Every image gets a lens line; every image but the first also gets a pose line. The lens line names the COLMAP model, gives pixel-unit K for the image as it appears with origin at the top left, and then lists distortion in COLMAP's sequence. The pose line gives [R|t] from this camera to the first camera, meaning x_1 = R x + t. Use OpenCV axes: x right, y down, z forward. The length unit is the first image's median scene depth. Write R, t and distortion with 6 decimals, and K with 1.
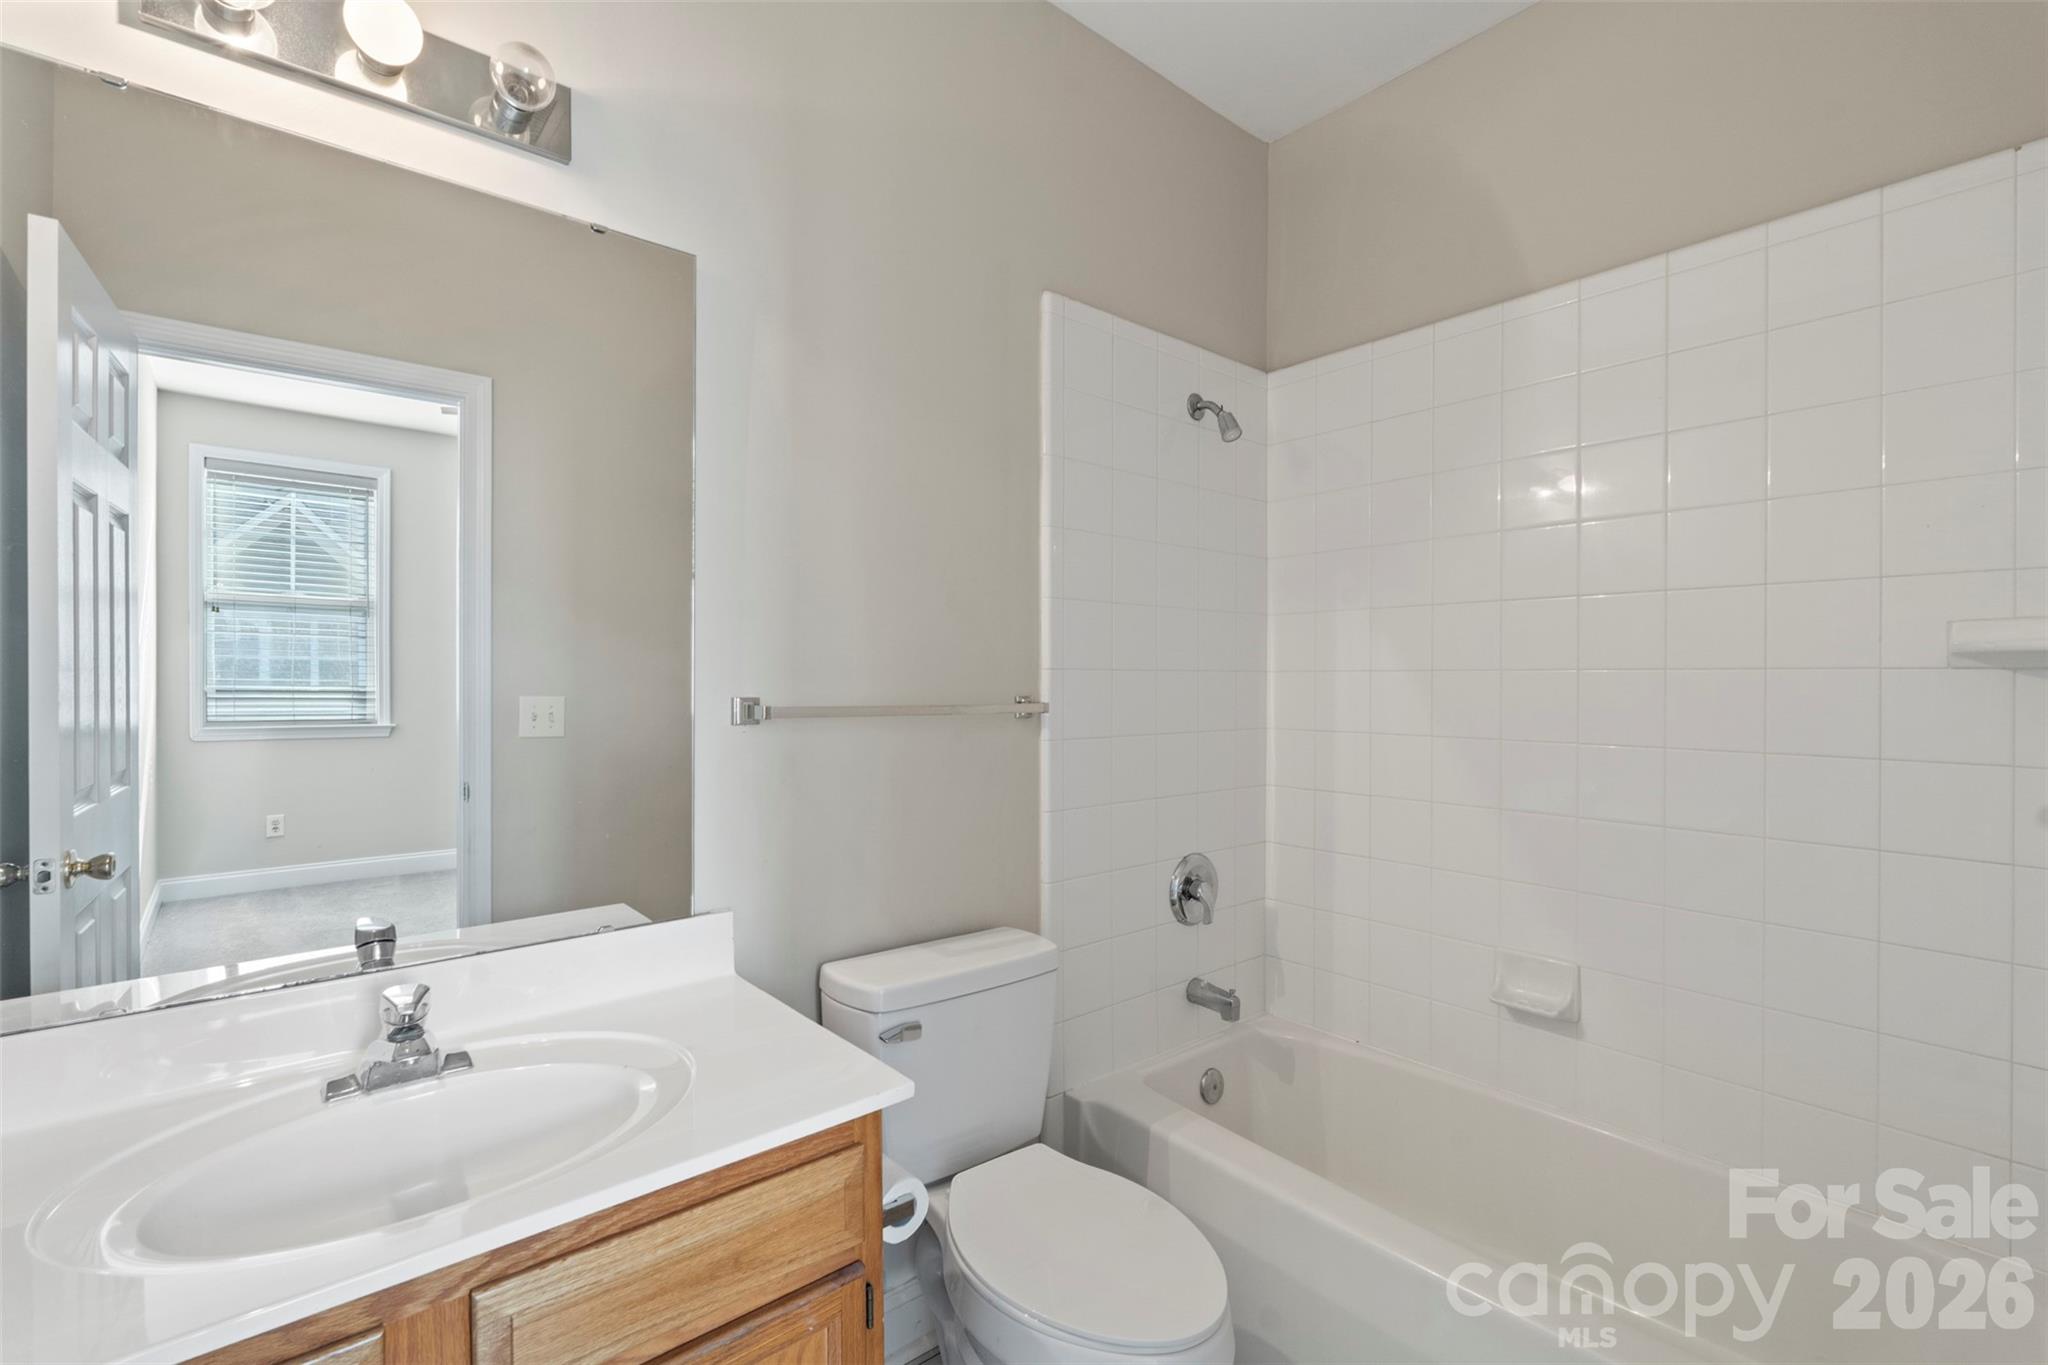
lens RADIAL K [[909.2, 0, 1027.4], [0, 909.2, 687.9], [0, 0, 1]] dist [-0.001524, 0.000233]
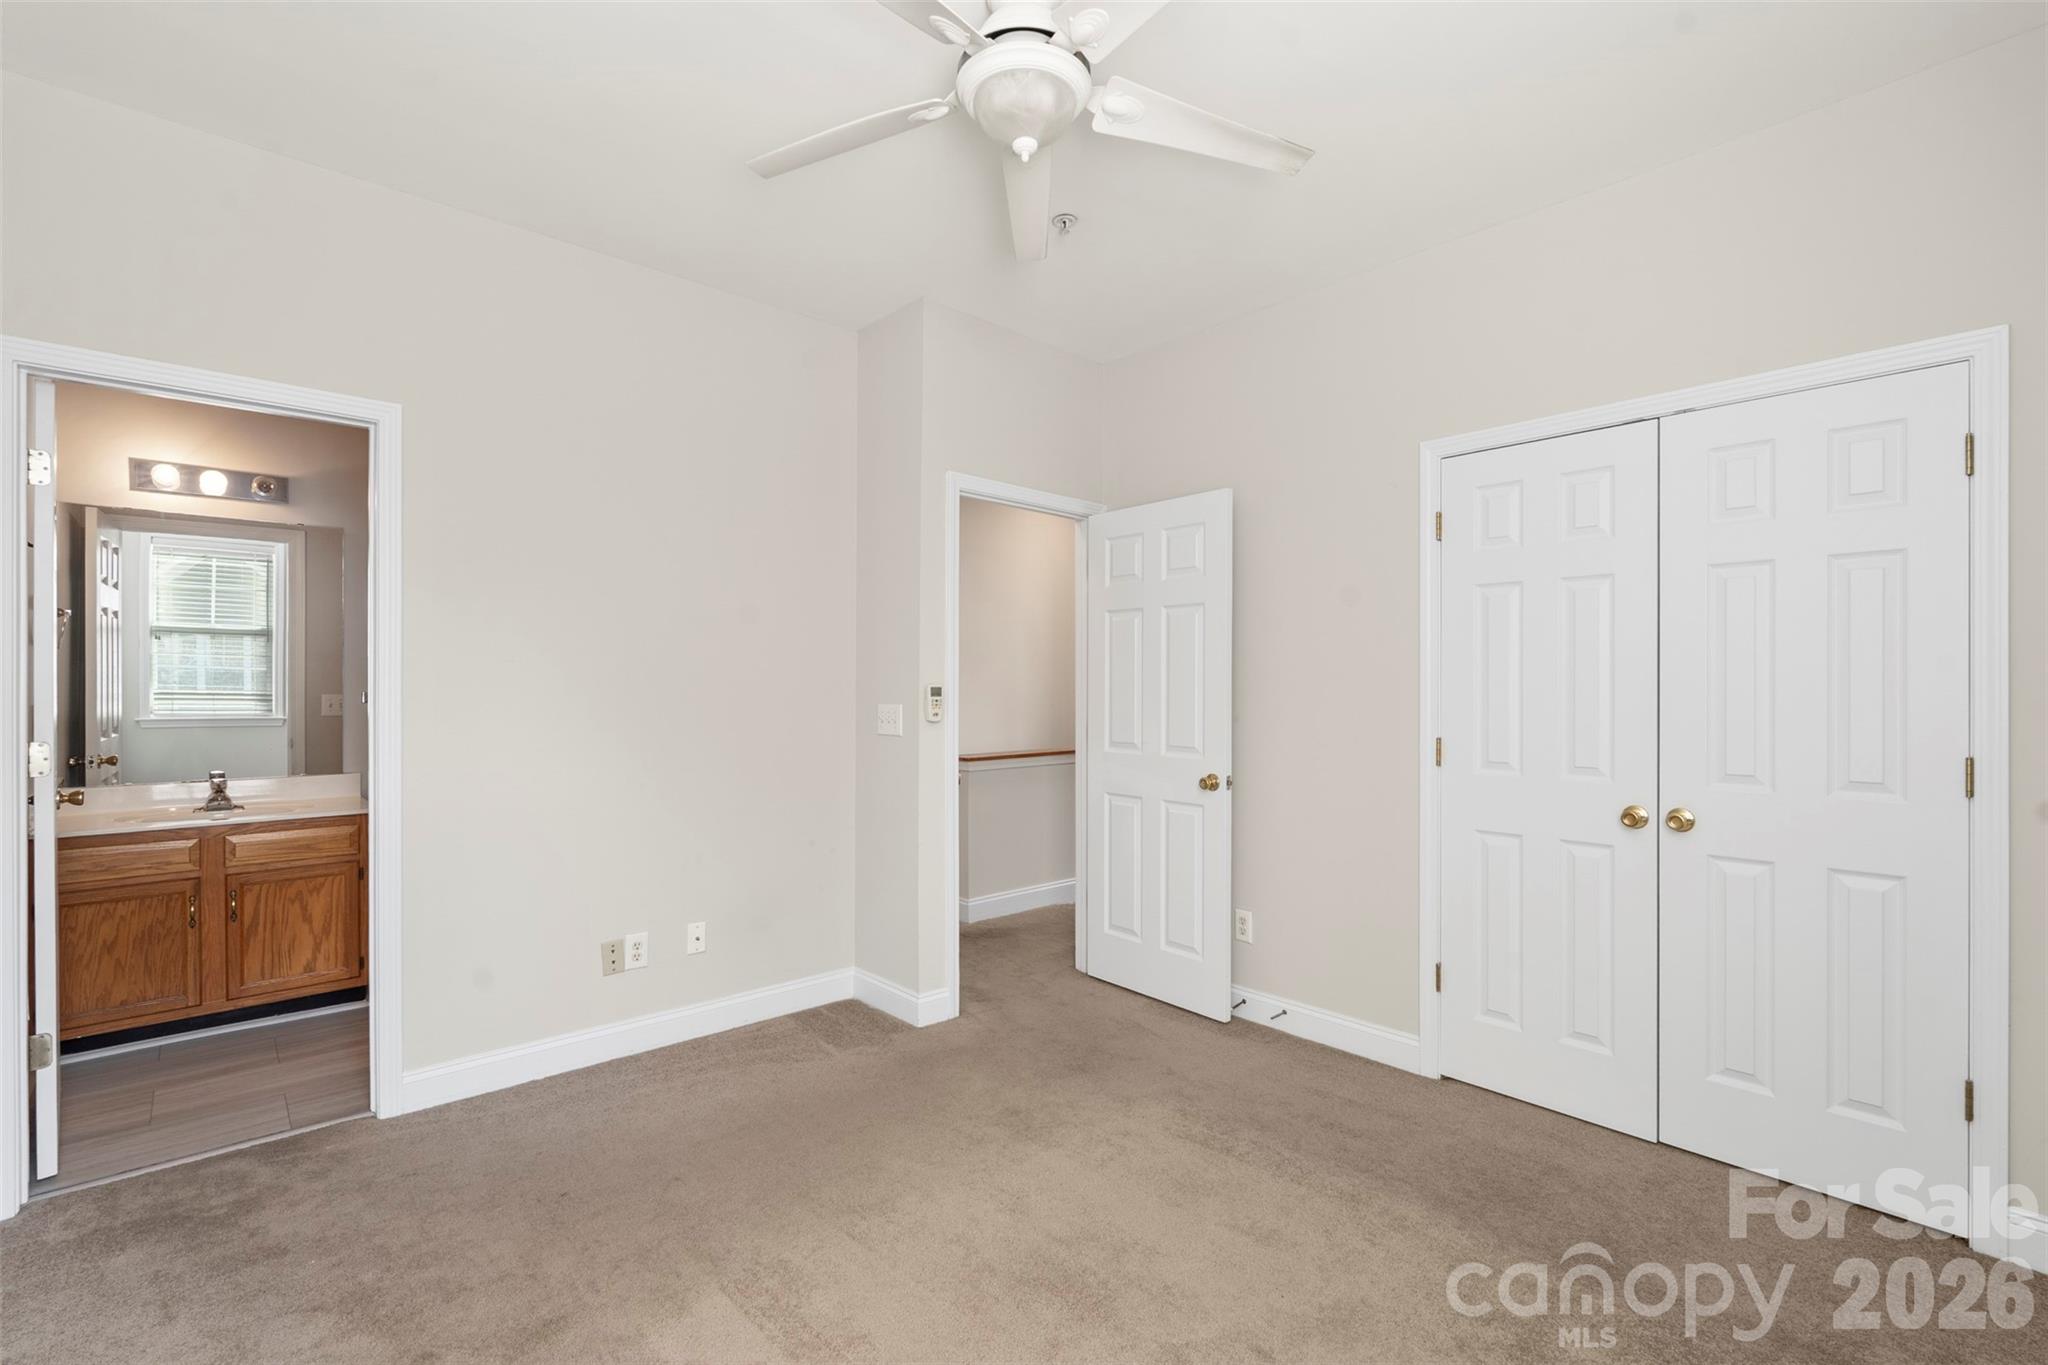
lens RADIAL K [[914.9, 0, 1036.1], [0, 914.9, 687.3], [0, 0, 1]] dist [-0.003279, -0.001111]
pose [[0.999247, -0.003586, 0.038627, 0.486745], [0.003813, 0.999976, -0.005800, 0.006445], [-0.038606, 0.005943, 0.999237, -0.548174]]
